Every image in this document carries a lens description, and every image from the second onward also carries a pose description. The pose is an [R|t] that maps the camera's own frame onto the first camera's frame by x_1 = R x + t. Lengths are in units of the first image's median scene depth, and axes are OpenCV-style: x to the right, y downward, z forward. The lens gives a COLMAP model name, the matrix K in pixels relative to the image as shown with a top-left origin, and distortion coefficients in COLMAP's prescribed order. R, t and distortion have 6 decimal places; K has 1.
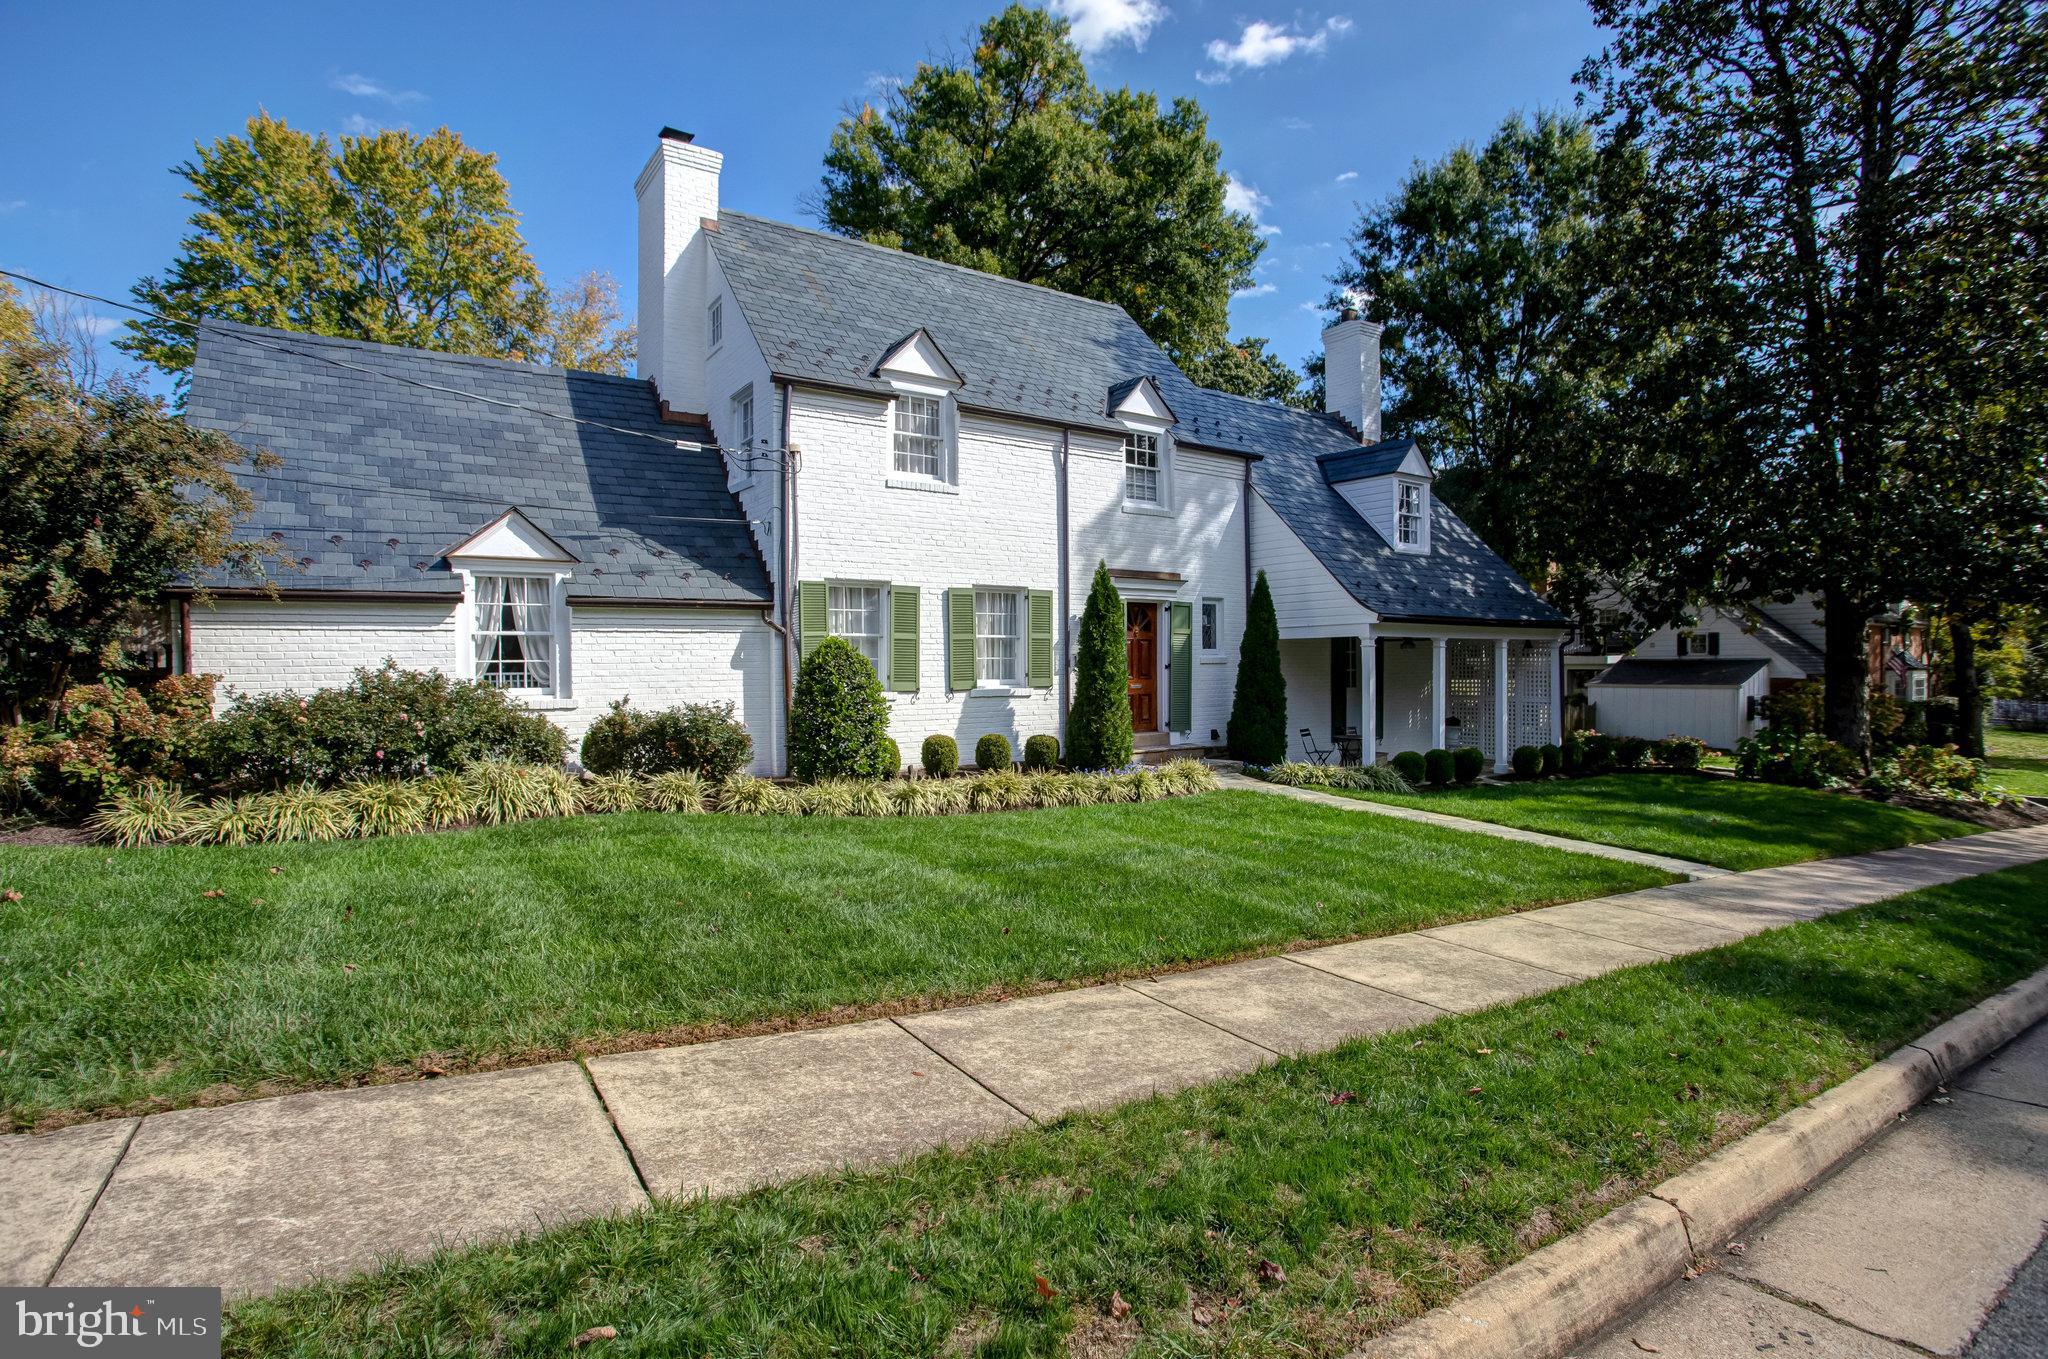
lens RADIAL K [[997.1, 0, 1041.5], [0, 997.1, 672.0], [0, 0, 1]] dist [-0.022313, 0.000803]
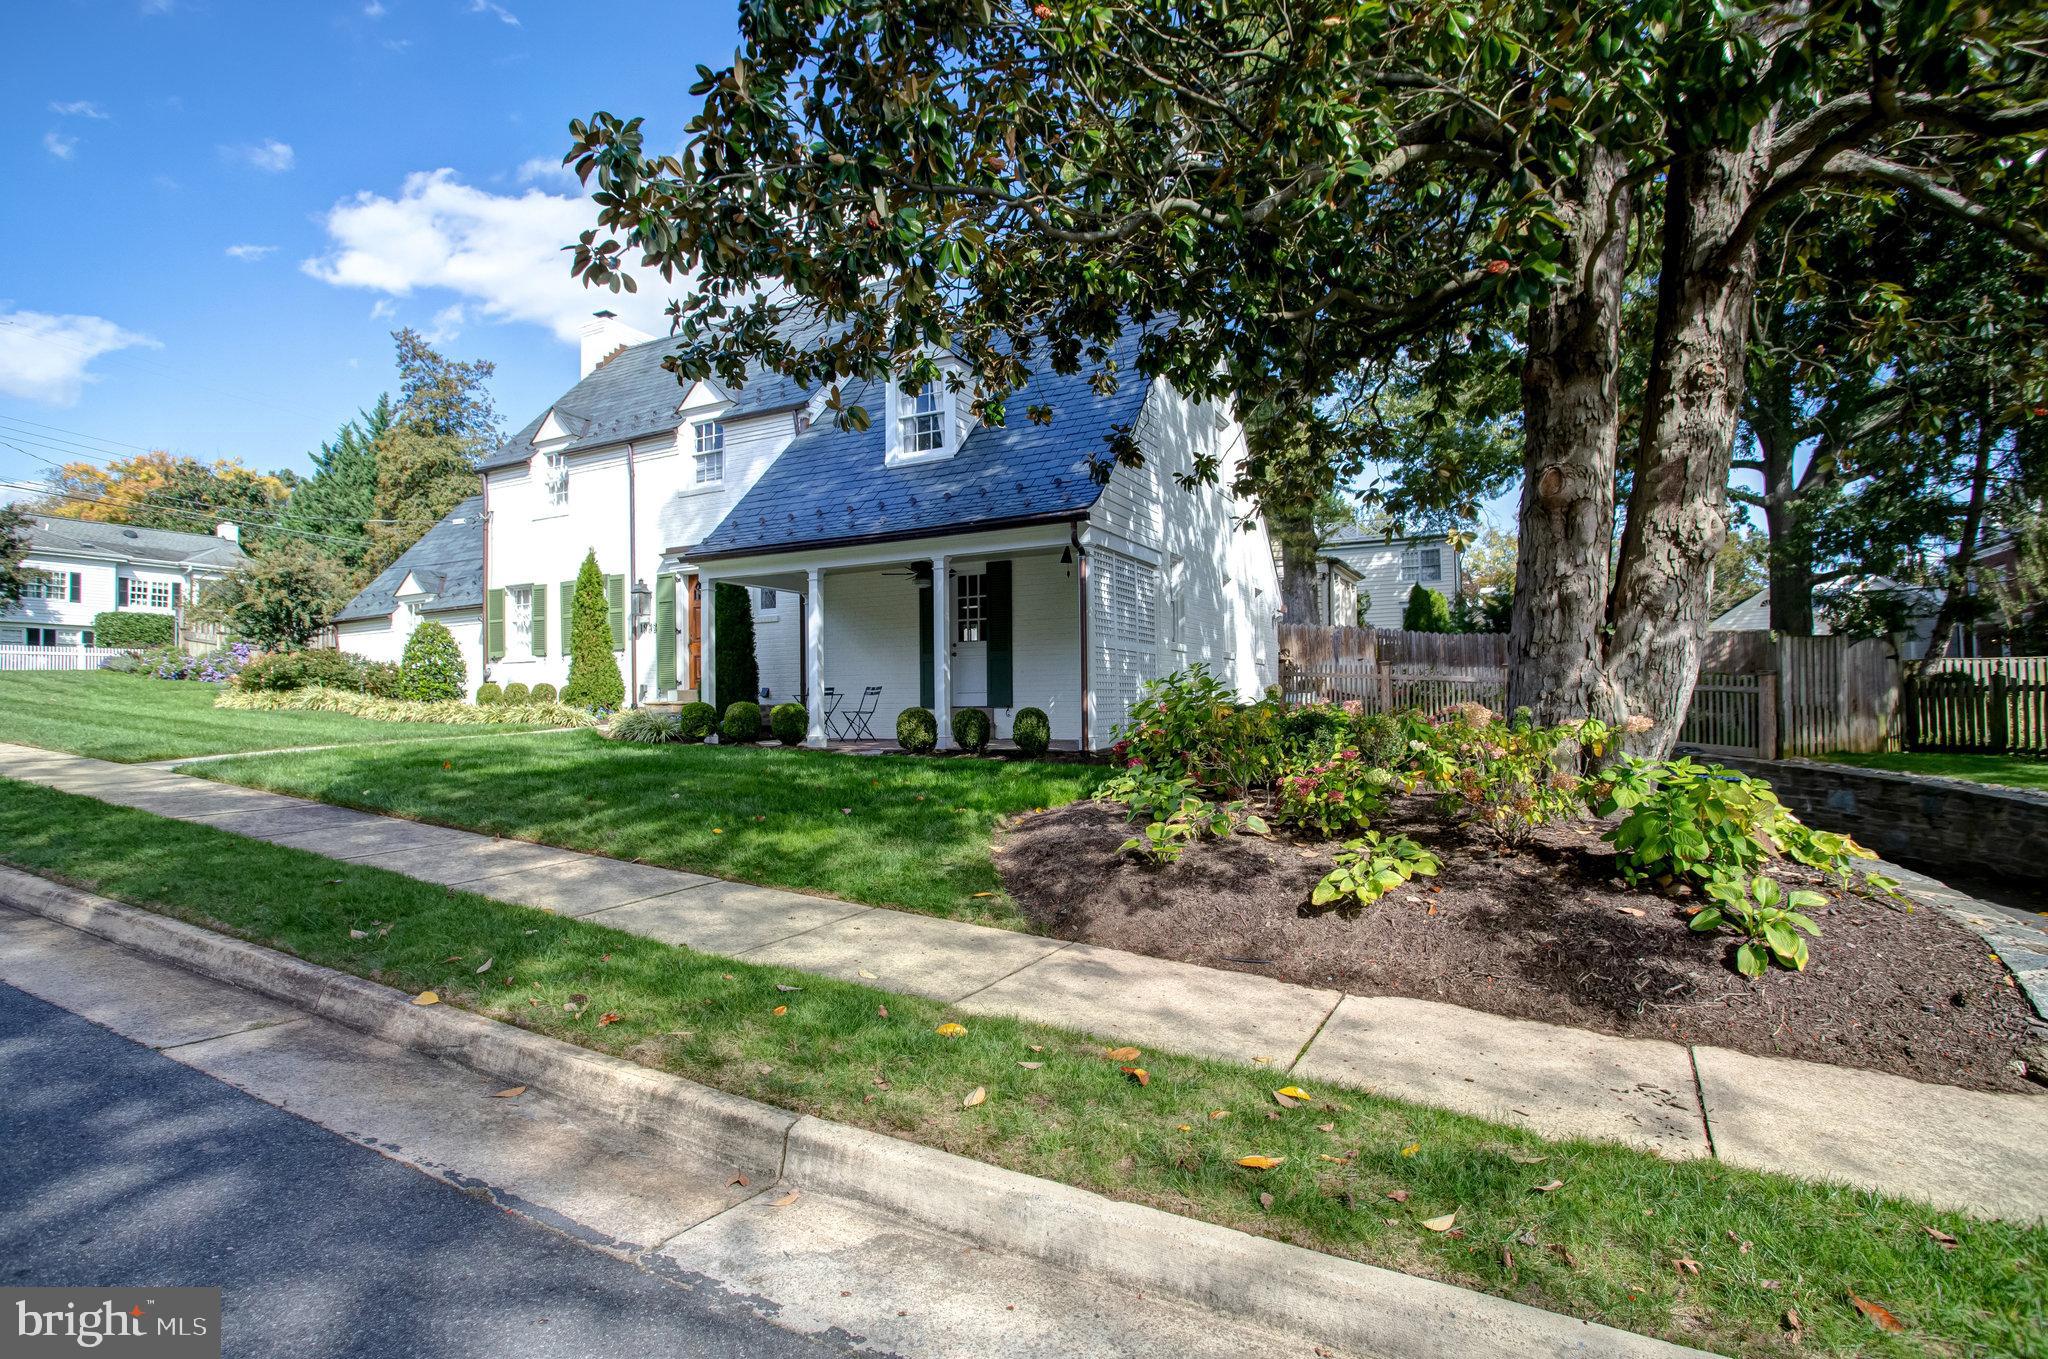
lens RADIAL K [[997.1, 0, 1041.5], [0, 997.1, 672.0], [0, 0, 1]] dist [-0.022313, 0.000803]
pose [[0.440103, -0.017788, -0.897771, 1.396286], [0.010414, 0.999838, -0.014705, 0.067233], [0.897887, -0.002877, 0.440217, 0.952577]]
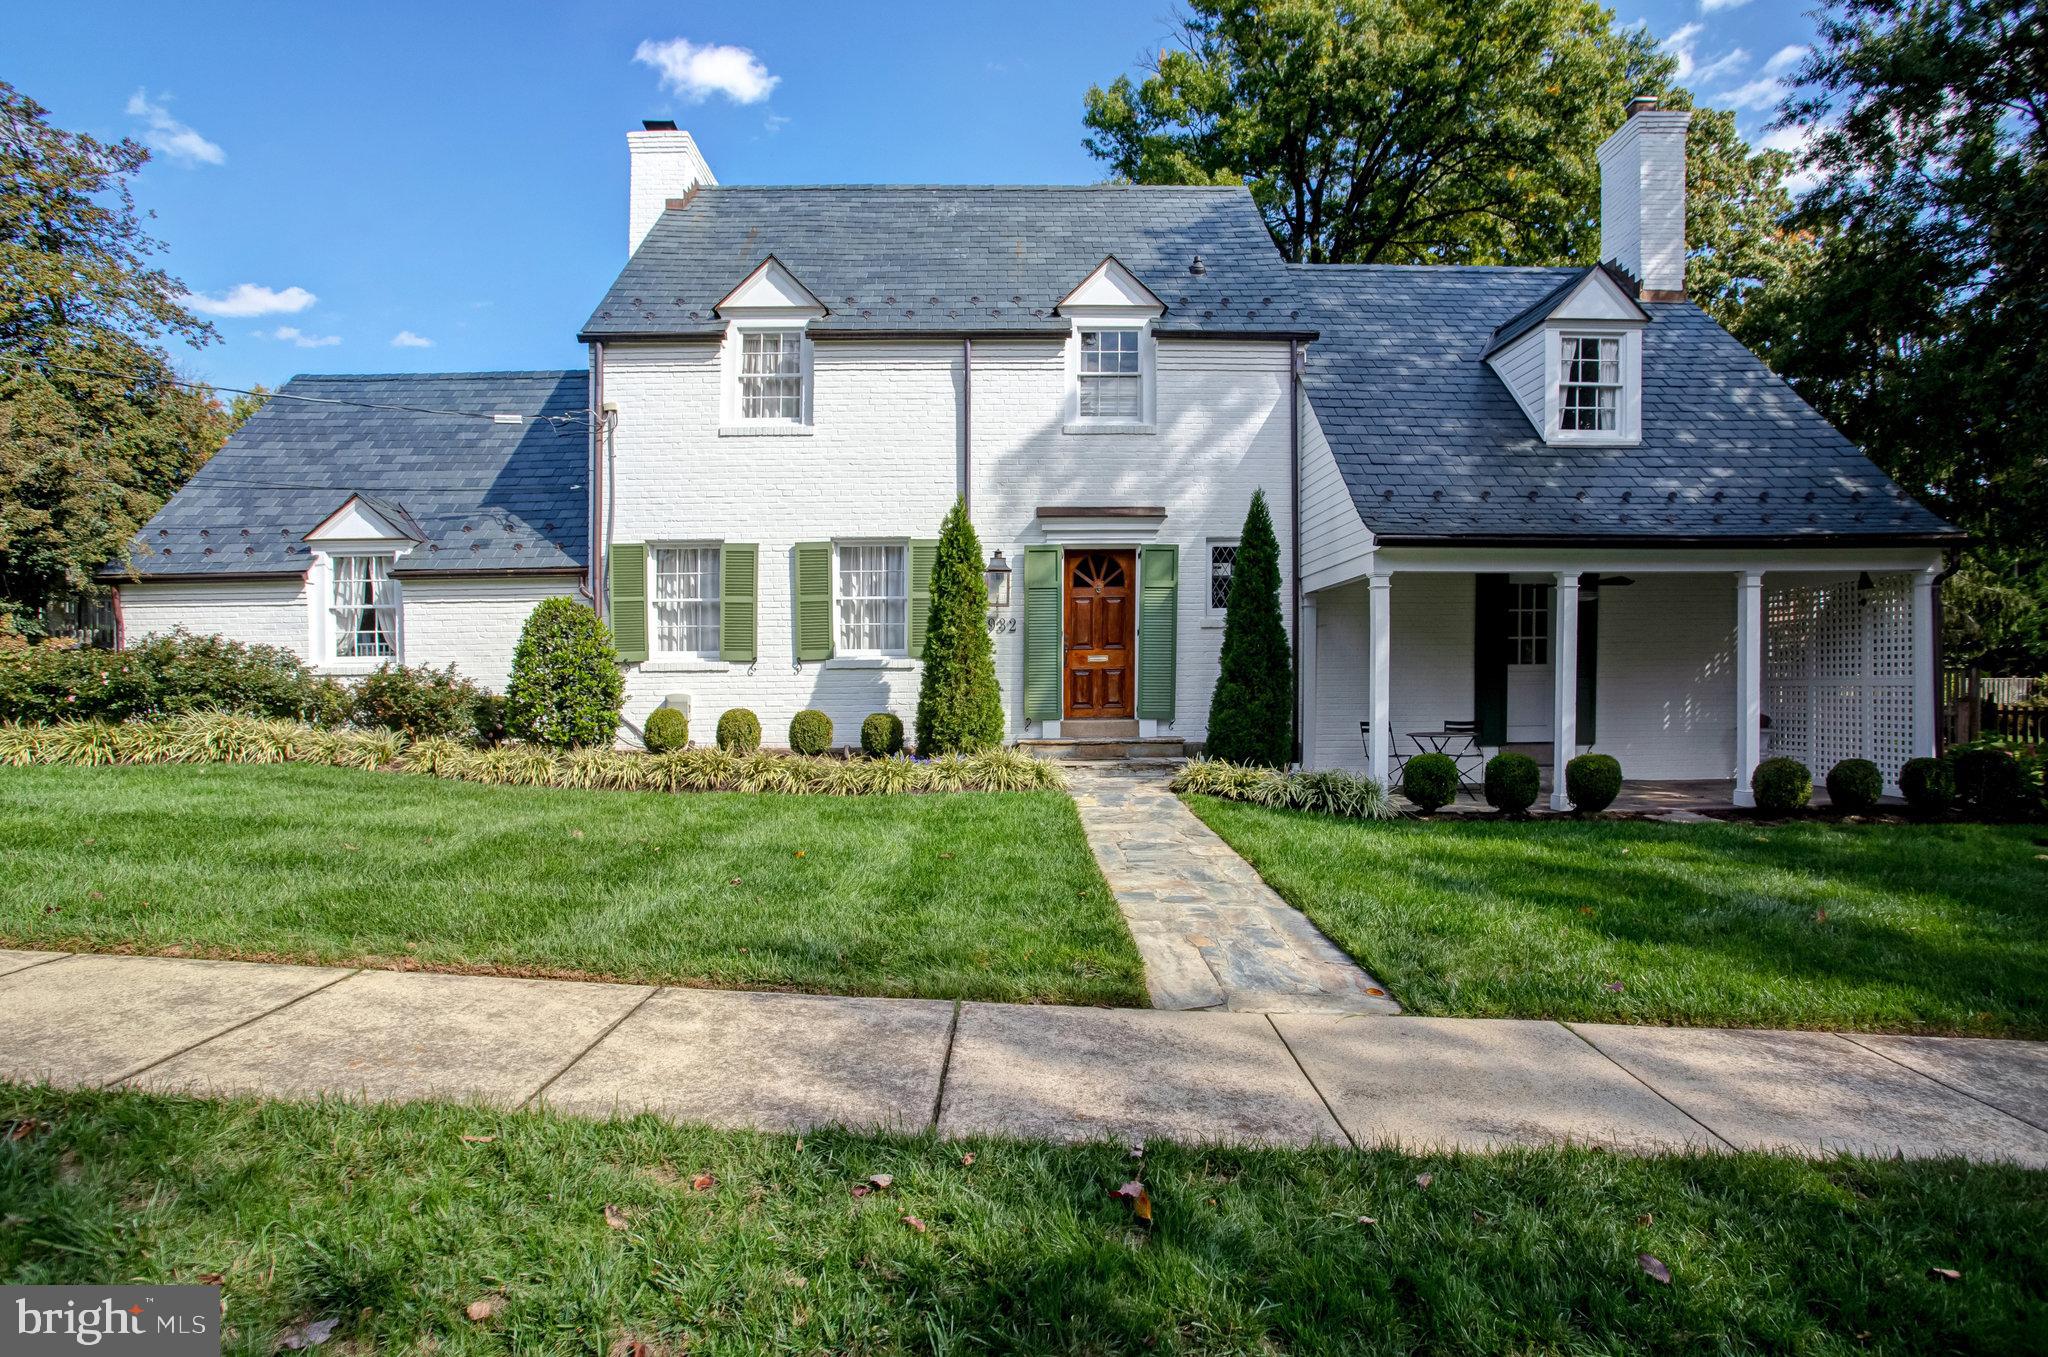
lens RADIAL K [[997.1, 0, 1041.5], [0, 997.1, 671.0], [0, 0, 1]] dist [-0.022313, 0.000803]
pose [[0.837393, -0.008066, -0.546541, 0.540660], [0.003608, 0.999951, -0.009229, 0.035052], [0.546589, 0.005757, 0.837381, 0.374832]]
